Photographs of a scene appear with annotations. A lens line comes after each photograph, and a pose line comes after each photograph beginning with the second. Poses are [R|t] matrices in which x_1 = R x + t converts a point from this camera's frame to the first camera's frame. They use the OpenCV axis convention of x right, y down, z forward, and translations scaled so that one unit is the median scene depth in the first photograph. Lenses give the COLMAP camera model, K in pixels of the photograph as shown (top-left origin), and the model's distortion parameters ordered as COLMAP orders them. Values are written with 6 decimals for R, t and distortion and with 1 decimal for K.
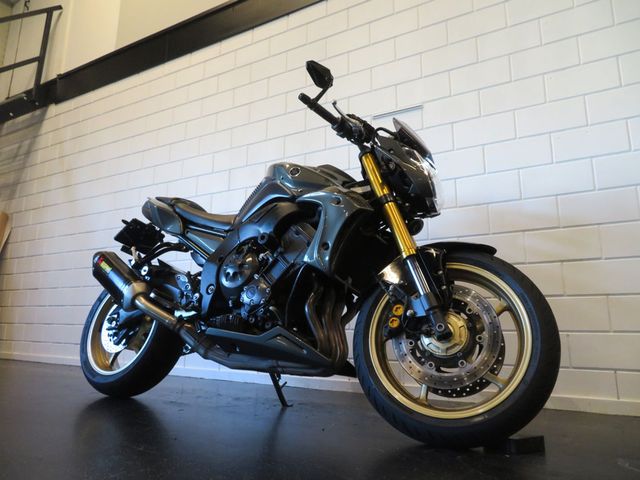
lens RADIAL K [[456.3, 0, 320.0], [0, 456.3, 240.0], [0, 0, 1]] dist [0.005106, 0.002897]
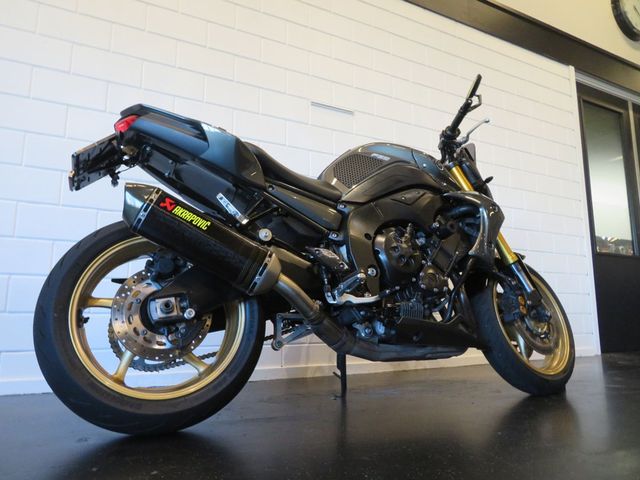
lens RADIAL K [[456.3, 0, 320.0], [0, 456.3, 240.0], [0, 0, 1]] dist [0.005106, 0.002897]
pose [[0.536120, 0.127037, 0.834528, -0.964958], [-0.158326, 0.986199, -0.048413, 0.098167], [-0.829161, -0.106172, 0.548834, 0.570903]]
